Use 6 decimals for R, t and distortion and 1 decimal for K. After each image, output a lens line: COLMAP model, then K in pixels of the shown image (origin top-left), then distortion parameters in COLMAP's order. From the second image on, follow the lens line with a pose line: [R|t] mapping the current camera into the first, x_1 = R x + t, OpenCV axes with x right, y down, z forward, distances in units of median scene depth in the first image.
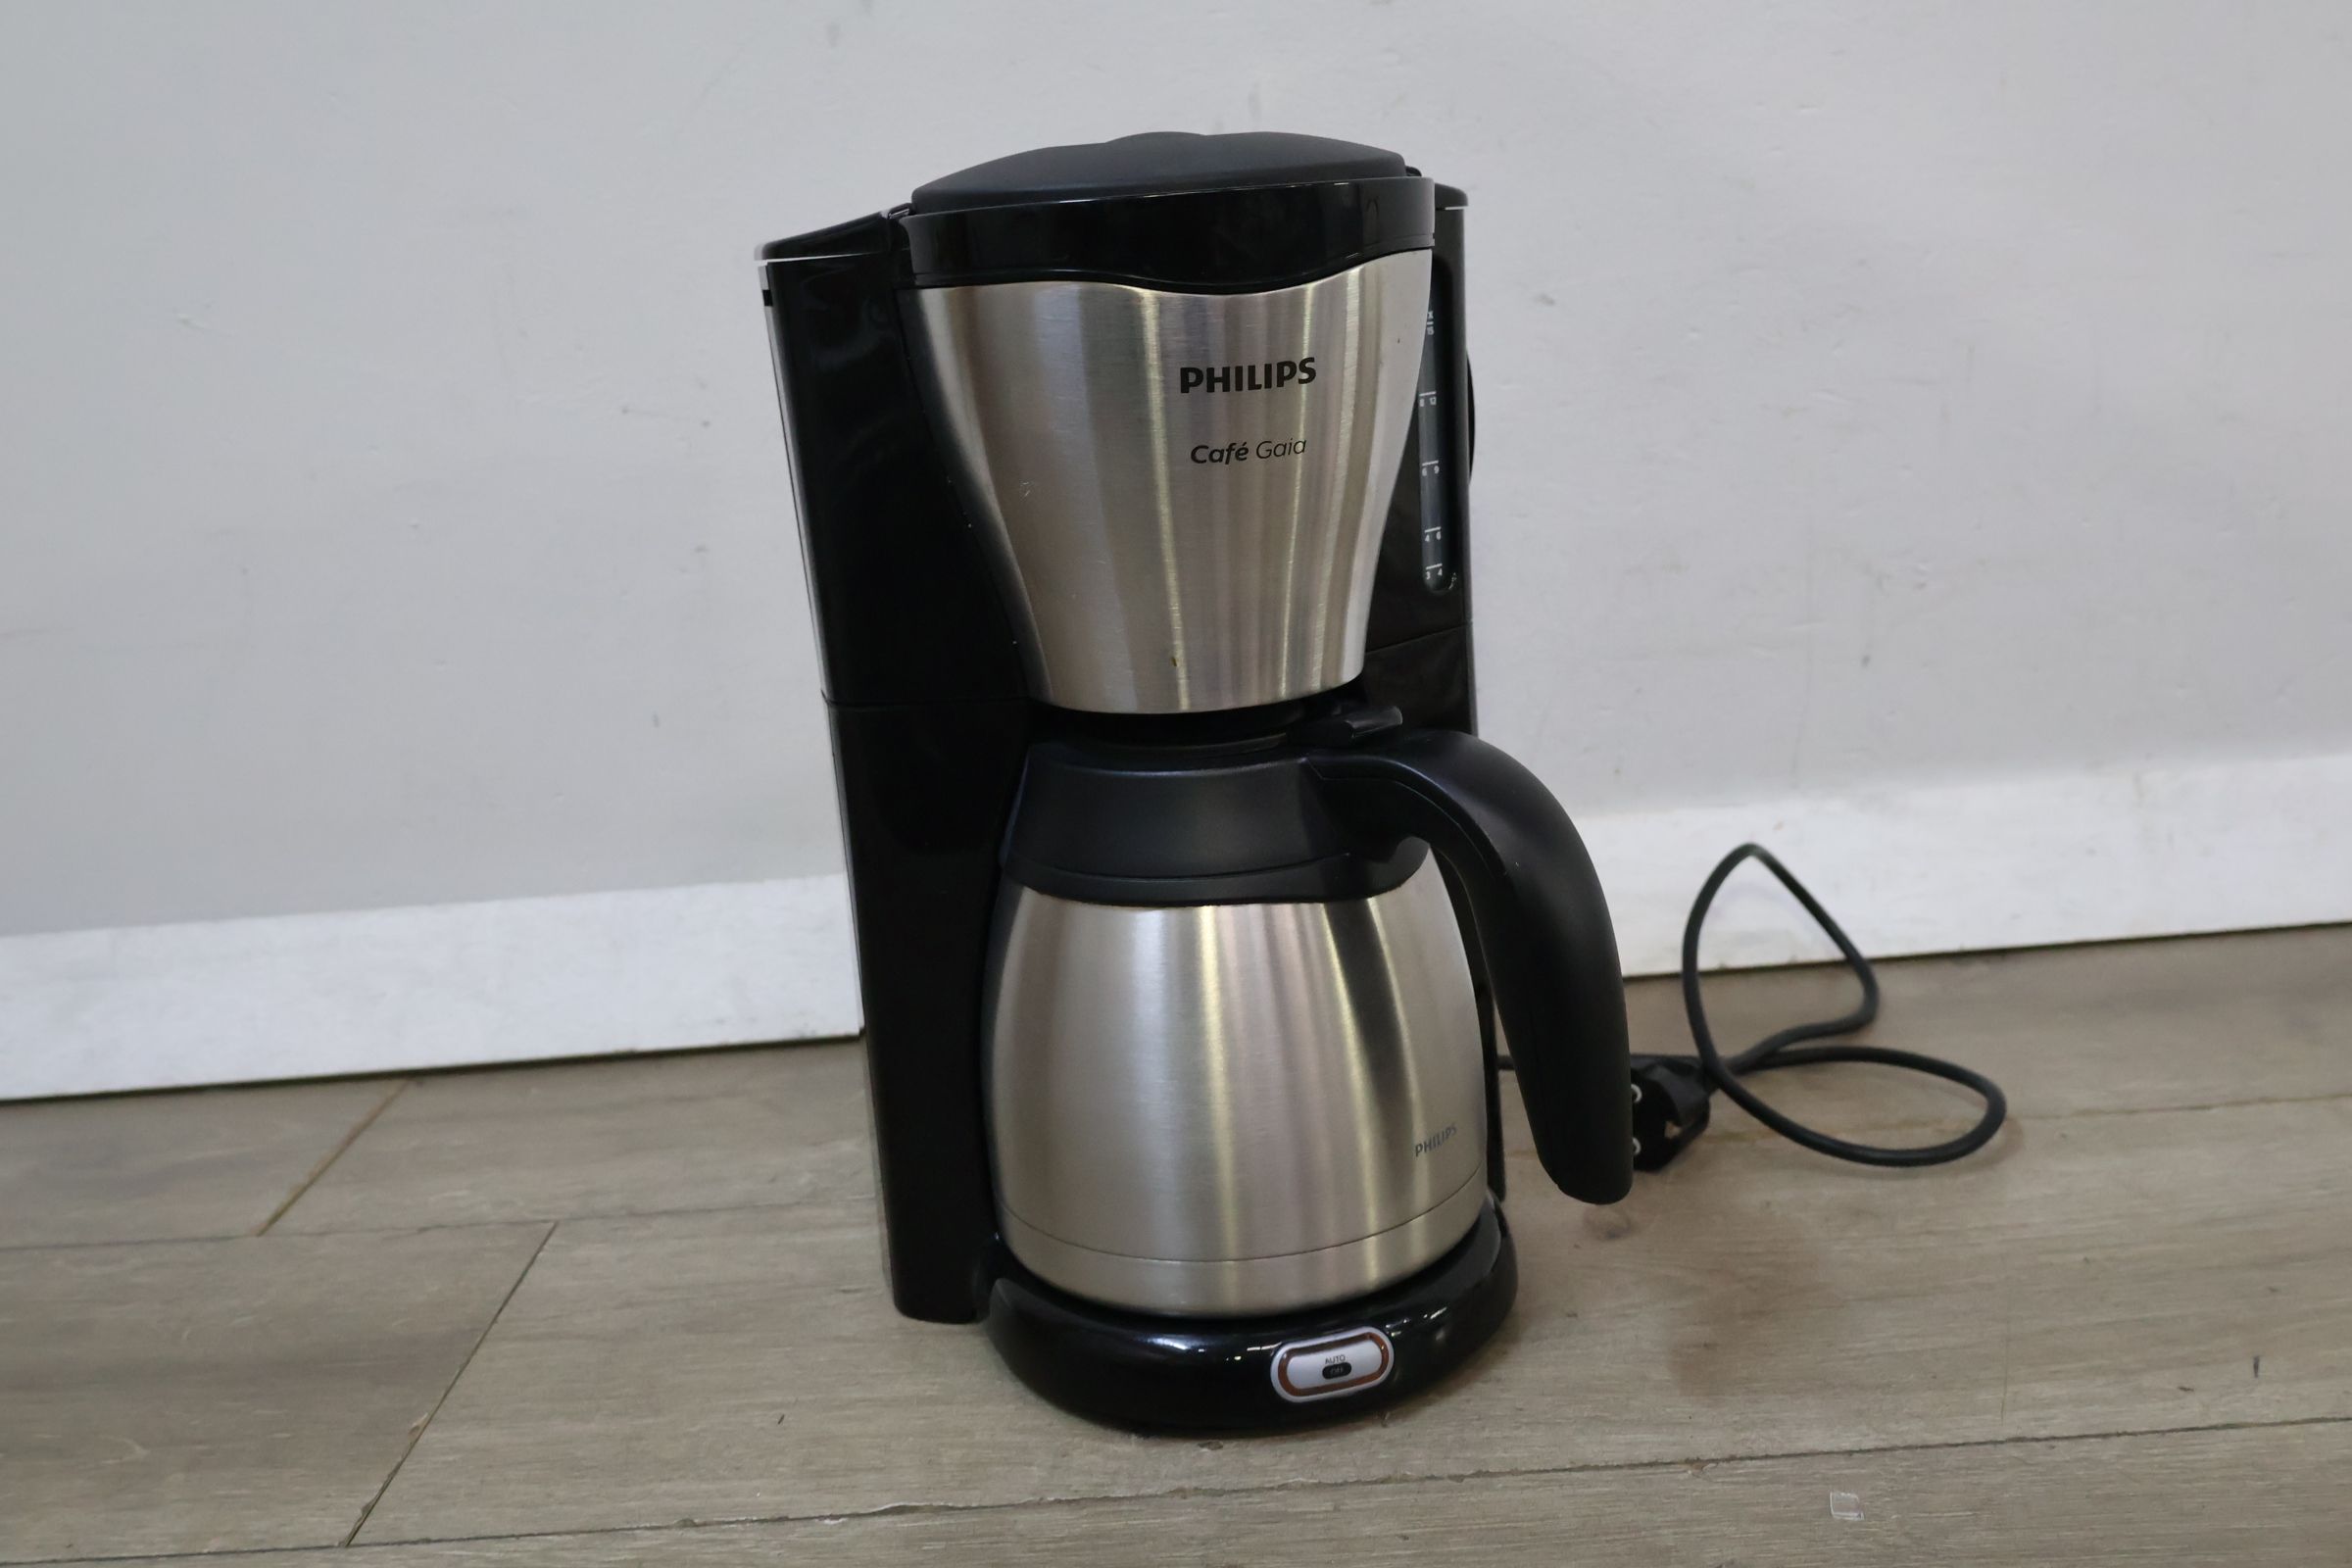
lens RADIAL K [[2149.7, 0, 1170.8], [0, 2149.7, 788.9], [0, 0, 1]] dist [0.007759, 0.000000]
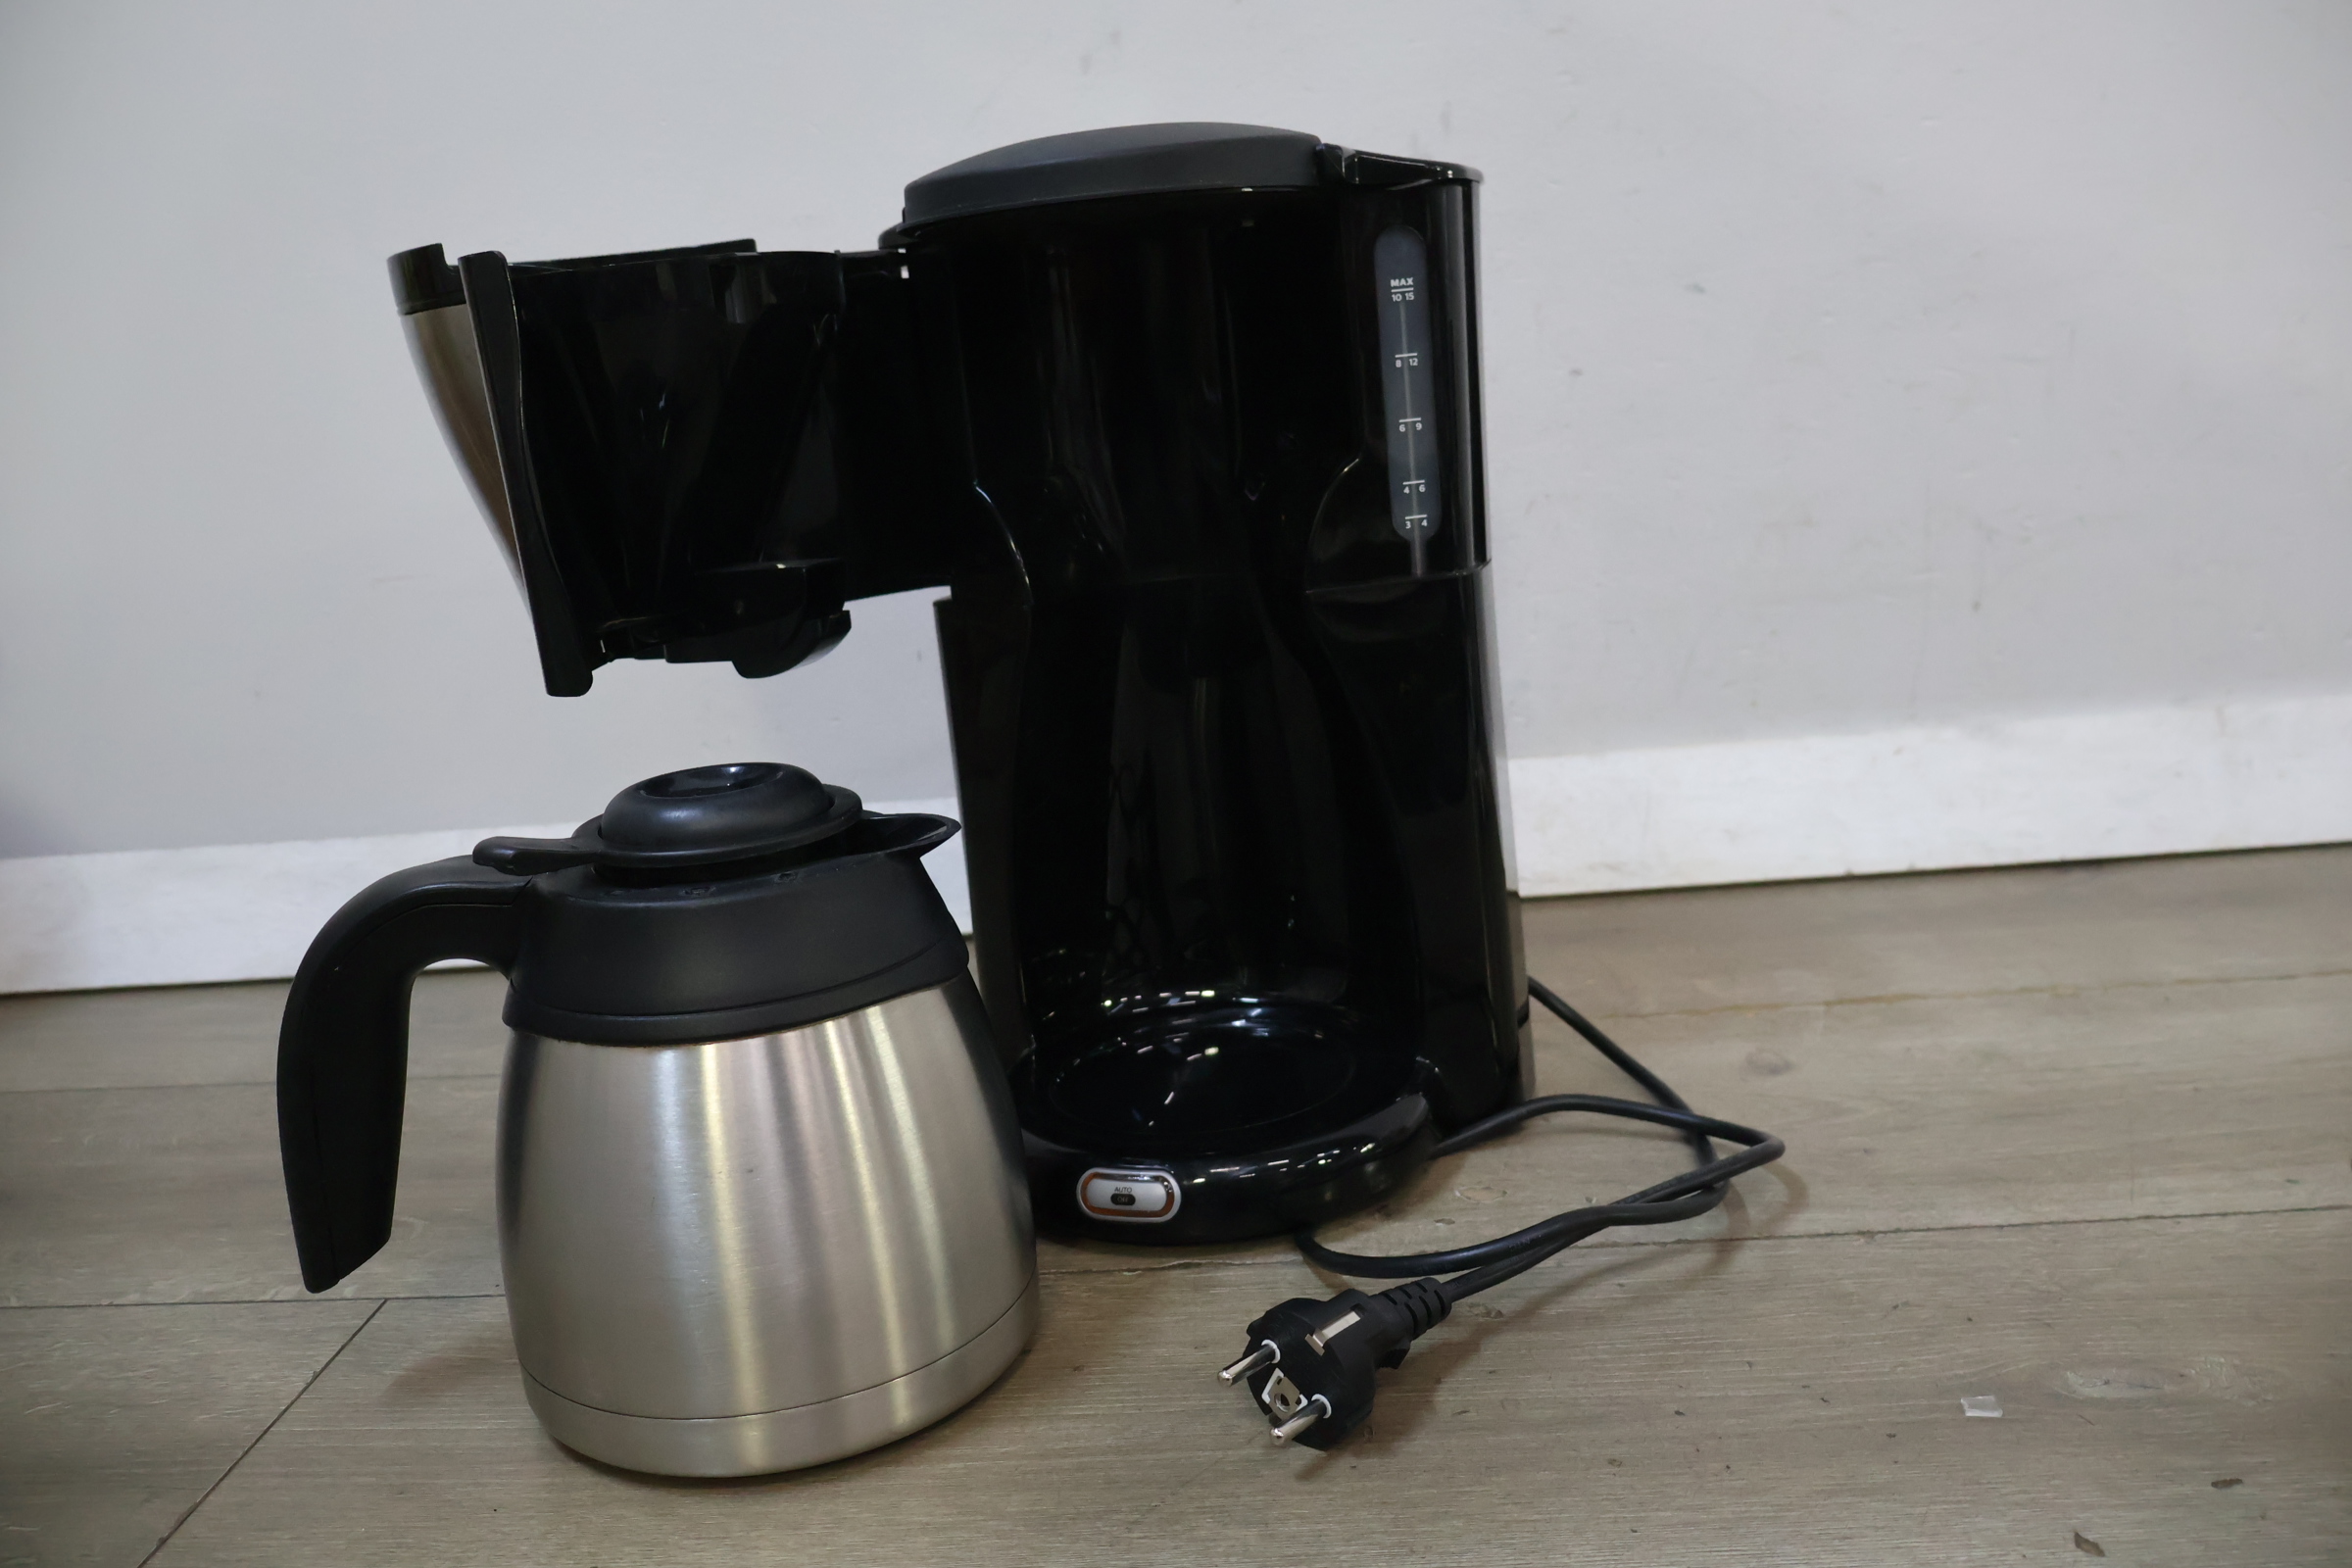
lens RADIAL K [[1956.1, 0, 1177.0], [0, 1956.1, 790.6], [0, 0, 1]] dist [-0.001894, 0.001092]
pose [[0.998972, 0.007062, -0.044770, -0.075345], [-0.007686, 0.999875, -0.013786, 0.079015], [0.044667, 0.014116, 0.998902, -0.073728]]
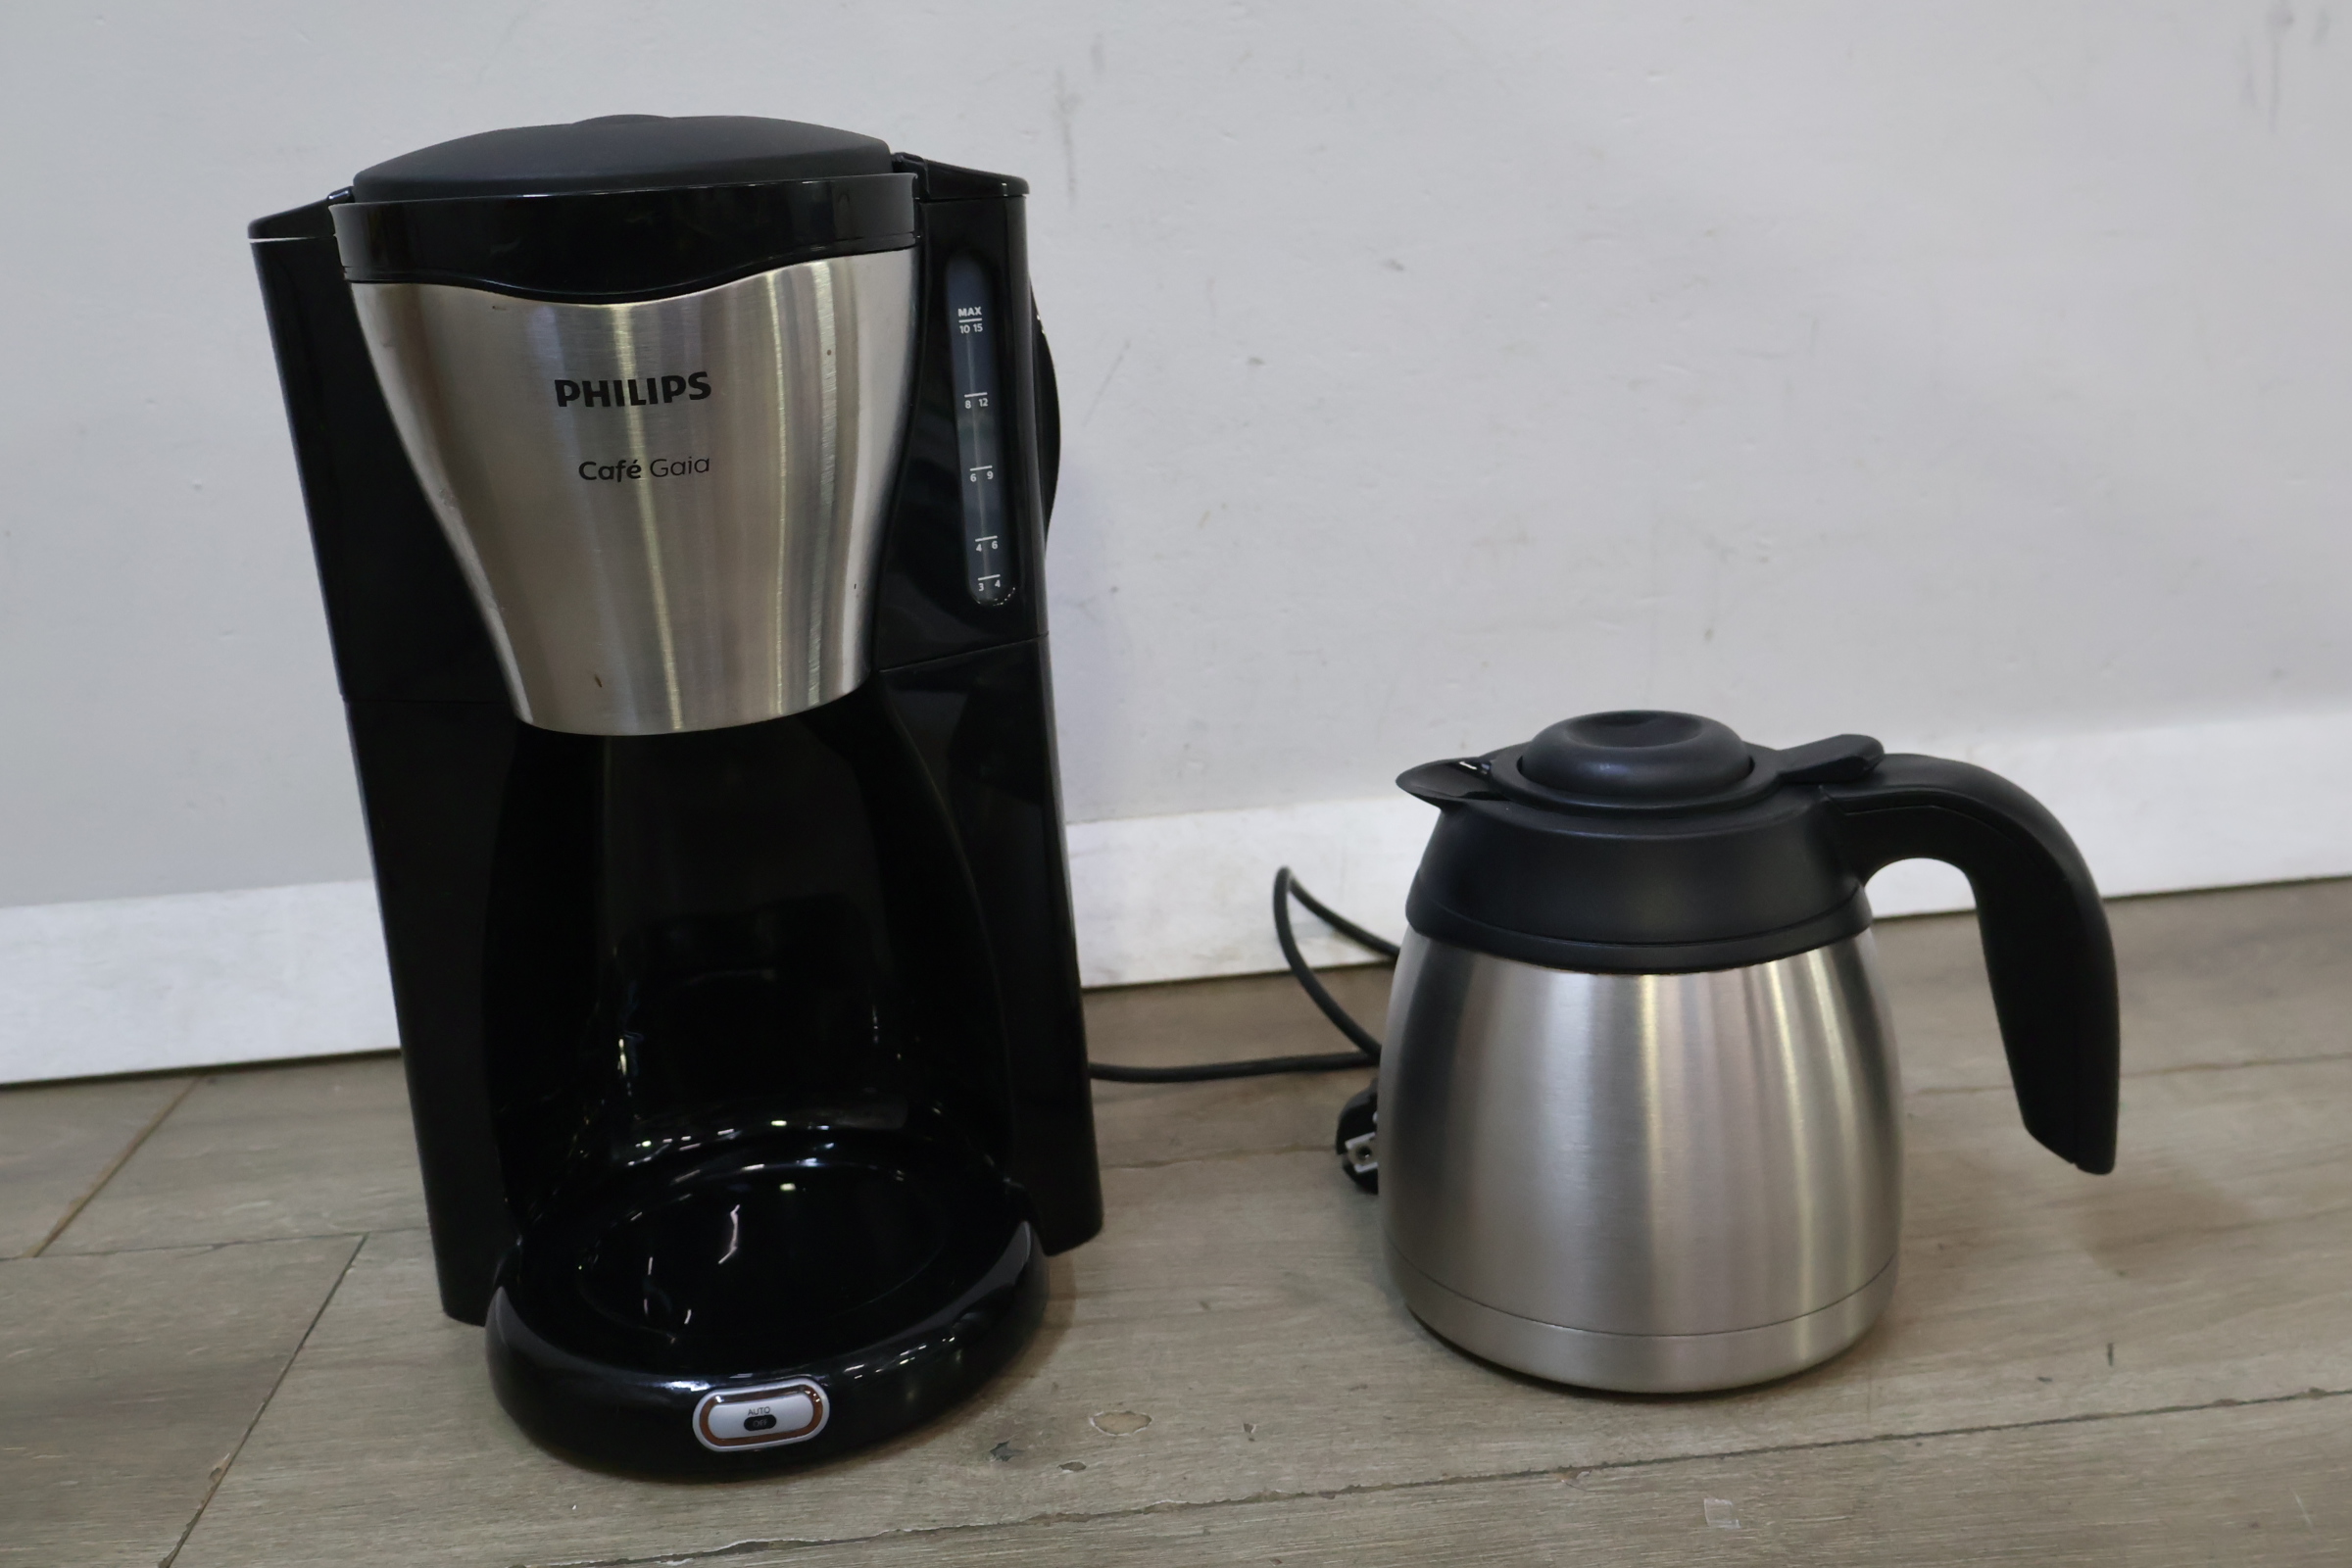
lens RADIAL K [[2149.7, 0, 1175.8], [0, 2149.7, 785.8], [0, 0, 1]] dist [0.007759, 0.000000]
pose [[0.995845, -0.004522, 0.090953, -0.020183], [0.002118, 0.999646, 0.026513, -0.023251], [-0.091040, -0.026210, 0.995502, 0.040345]]
